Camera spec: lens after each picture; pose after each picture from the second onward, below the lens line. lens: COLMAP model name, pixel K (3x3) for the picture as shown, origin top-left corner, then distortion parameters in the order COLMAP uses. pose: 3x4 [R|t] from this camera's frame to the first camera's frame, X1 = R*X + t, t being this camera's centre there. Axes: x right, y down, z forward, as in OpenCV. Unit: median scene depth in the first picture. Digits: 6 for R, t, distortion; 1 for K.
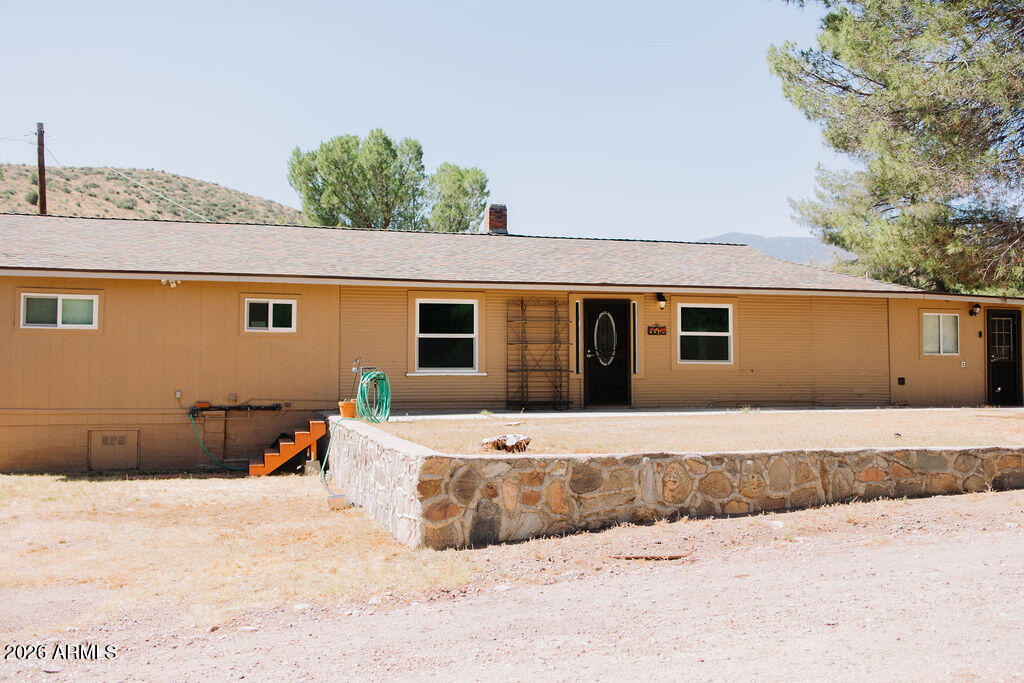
lens RADIAL K [[1016.9, 0, 530.3], [0, 1016.9, 327.4], [0, 0, 1]] dist [0.015279, 0.000000]
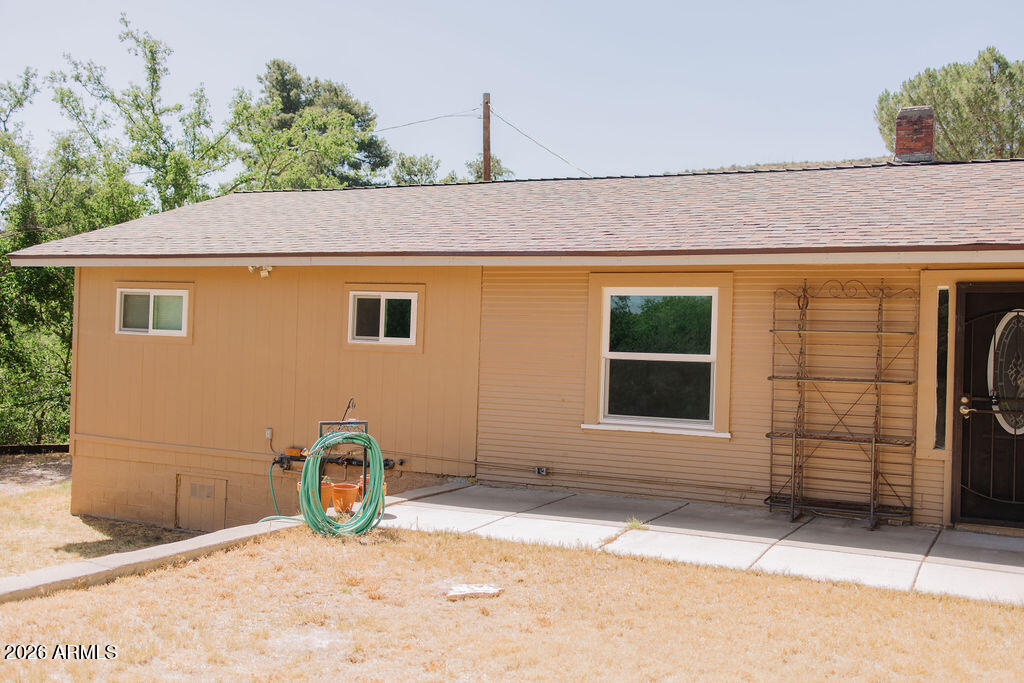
lens RADIAL K [[1016.9, 0, 514.8], [0, 1016.9, 335.8], [0, 0, 1]] dist [0.015279, 0.000000]
pose [[0.744029, 0.017335, -0.667922, 0.202419], [-0.003061, 0.999741, 0.022537, -0.013652], [0.668140, -0.014724, 0.743890, 0.528379]]
